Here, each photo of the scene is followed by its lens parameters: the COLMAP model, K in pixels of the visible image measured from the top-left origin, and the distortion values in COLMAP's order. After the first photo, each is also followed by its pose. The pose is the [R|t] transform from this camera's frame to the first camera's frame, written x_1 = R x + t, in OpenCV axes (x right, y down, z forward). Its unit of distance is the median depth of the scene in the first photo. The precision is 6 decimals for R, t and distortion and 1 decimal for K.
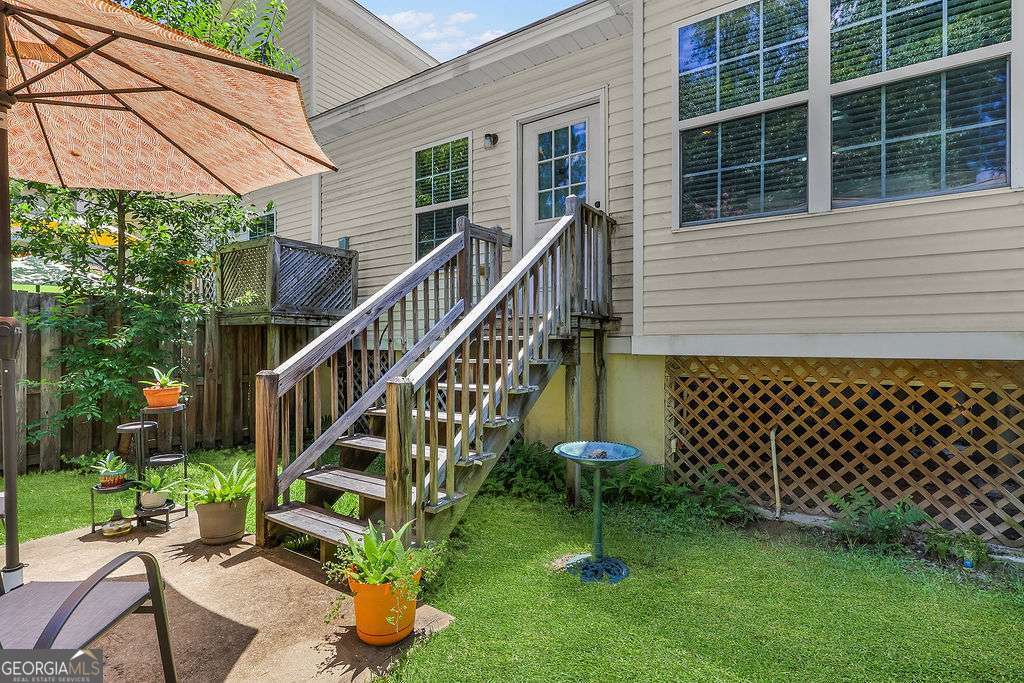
lens RADIAL K [[483.8, 0, 484.7], [0, 483.8, 344.1], [0, 0, 1]] dist [0.000811, -0.000428]
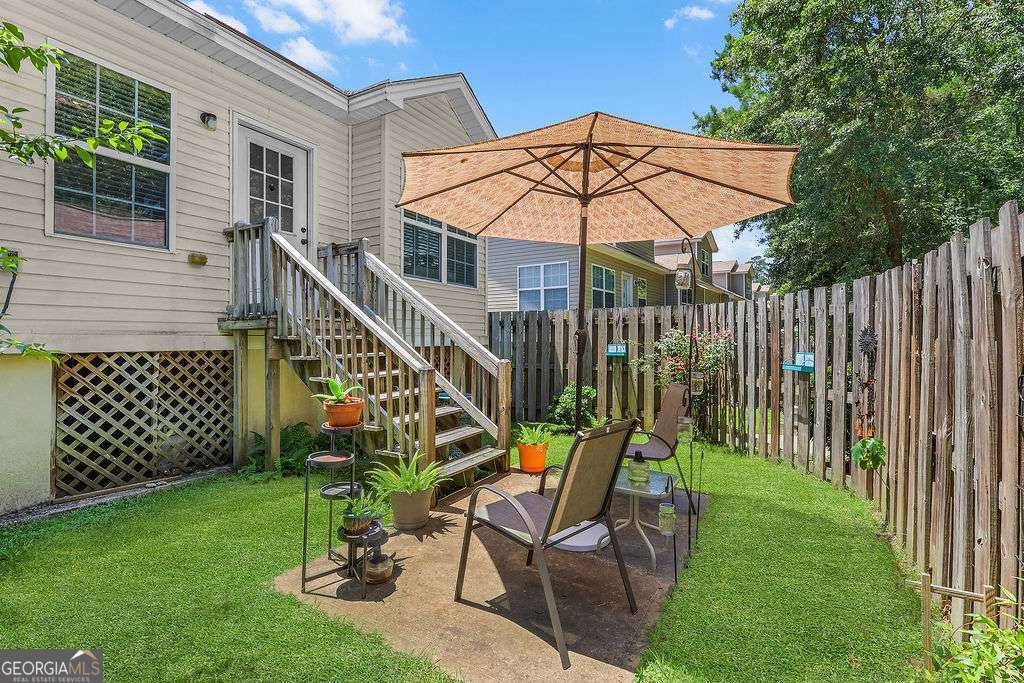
lens RADIAL K [[483.8, 0, 513.3], [0, 483.8, 341.5], [0, 0, 1]] dist [0.000811, -0.000428]
pose [[-0.080774, -0.006639, 0.996710, -1.536158], [0.002381, 0.999974, 0.006853, -0.010896], [-0.996730, 0.002926, -0.080756, 0.807693]]
